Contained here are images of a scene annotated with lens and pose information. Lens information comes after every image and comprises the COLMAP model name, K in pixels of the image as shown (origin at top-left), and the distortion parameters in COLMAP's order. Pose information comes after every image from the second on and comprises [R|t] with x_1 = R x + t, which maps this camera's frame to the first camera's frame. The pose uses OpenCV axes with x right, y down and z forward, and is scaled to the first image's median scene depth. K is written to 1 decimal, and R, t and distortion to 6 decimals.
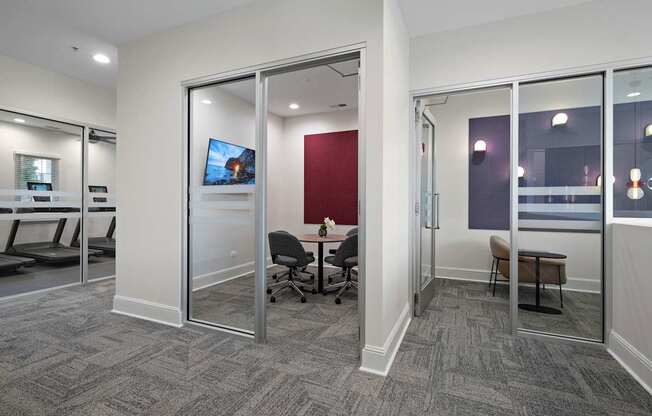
lens RADIAL K [[297.9, 0, 325.3], [0, 297.9, 205.5], [0, 0, 1]] dist [0.000203, 0.000094]
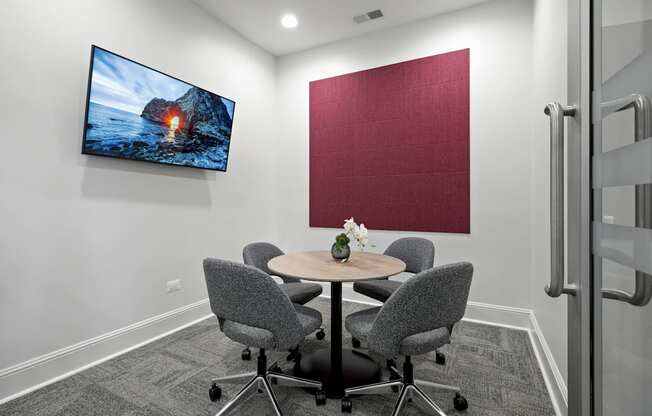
lens RADIAL K [[307.9, 0, 325.1], [0, 307.9, 207.9], [0, 0, 1]] dist [0.000774, -0.000025]
pose [[0.998298, -0.002250, -0.058283, -0.004318], [0.003291, 0.999837, 0.017770, 0.015314], [0.058234, -0.017932, 0.998142, 0.507148]]
